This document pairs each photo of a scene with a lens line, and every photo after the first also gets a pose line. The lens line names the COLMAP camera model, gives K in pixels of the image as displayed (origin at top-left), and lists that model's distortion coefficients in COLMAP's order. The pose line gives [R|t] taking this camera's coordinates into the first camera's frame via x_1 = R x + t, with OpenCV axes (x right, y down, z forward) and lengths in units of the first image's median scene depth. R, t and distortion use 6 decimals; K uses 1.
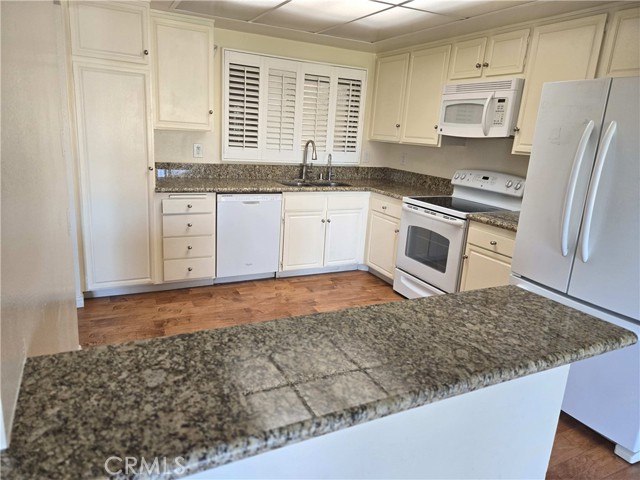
lens RADIAL K [[431.8, 0, 320.0], [0, 431.8, 240.0], [0, 0, 1]] dist [0.054356, -0.000972]
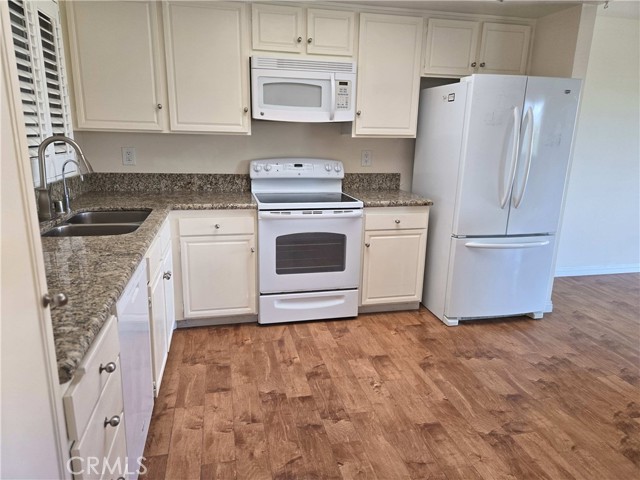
lens RADIAL K [[431.8, 0, 320.0], [0, 431.8, 240.0], [0, 0, 1]] dist [0.054356, -0.000972]
pose [[0.231547, -0.289121, 0.928868, -0.523957], [0.239949, 0.942290, 0.233484, -0.198684], [-0.942767, 0.168818, 0.287559, 0.722318]]
